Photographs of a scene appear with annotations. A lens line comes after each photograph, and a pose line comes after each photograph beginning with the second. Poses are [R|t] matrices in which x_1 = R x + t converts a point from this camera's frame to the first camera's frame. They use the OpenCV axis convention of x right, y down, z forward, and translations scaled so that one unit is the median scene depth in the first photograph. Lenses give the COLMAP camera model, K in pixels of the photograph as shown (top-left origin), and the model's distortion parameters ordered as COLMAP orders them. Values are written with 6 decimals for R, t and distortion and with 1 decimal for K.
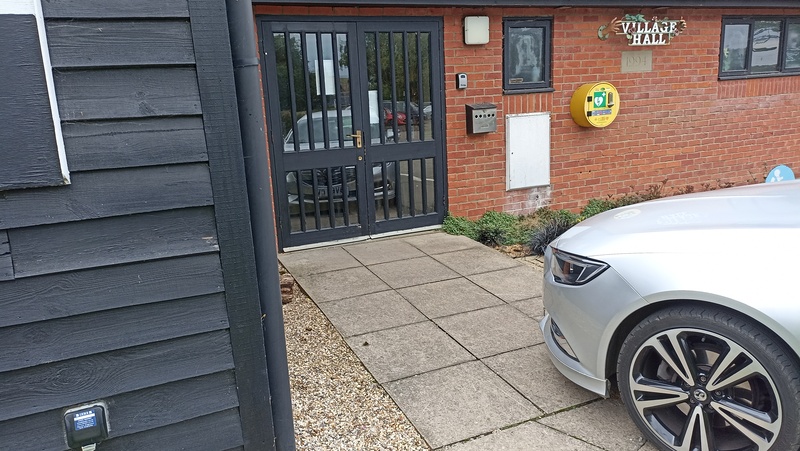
lens RADIAL K [[571.0, 0, 398.4], [0, 571.0, 226.1], [0, 0, 1]] dist [0.009404, 0.001196]
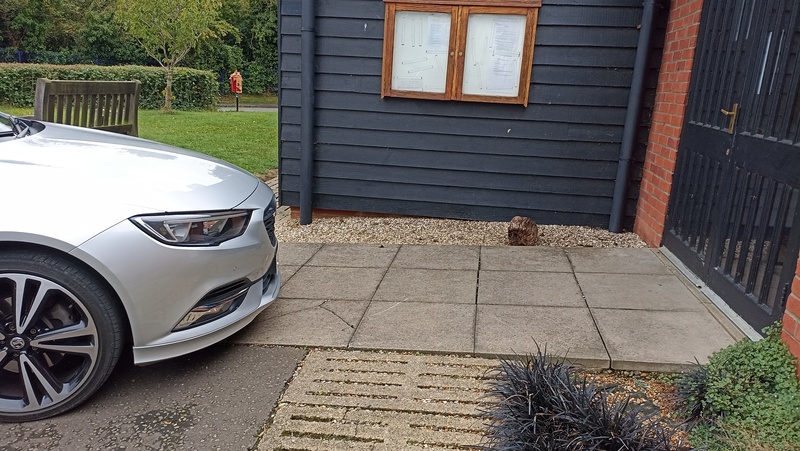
lens RADIAL K [[571.0, 0, 398.2], [0, 571.0, 226.1], [0, 0, 1]] dist [0.009404, 0.001196]
pose [[-0.532814, 0.241247, -0.811116, 0.712401], [-0.188489, 0.900590, 0.391675, -0.255810], [0.824974, 0.361577, -0.434374, 1.188610]]
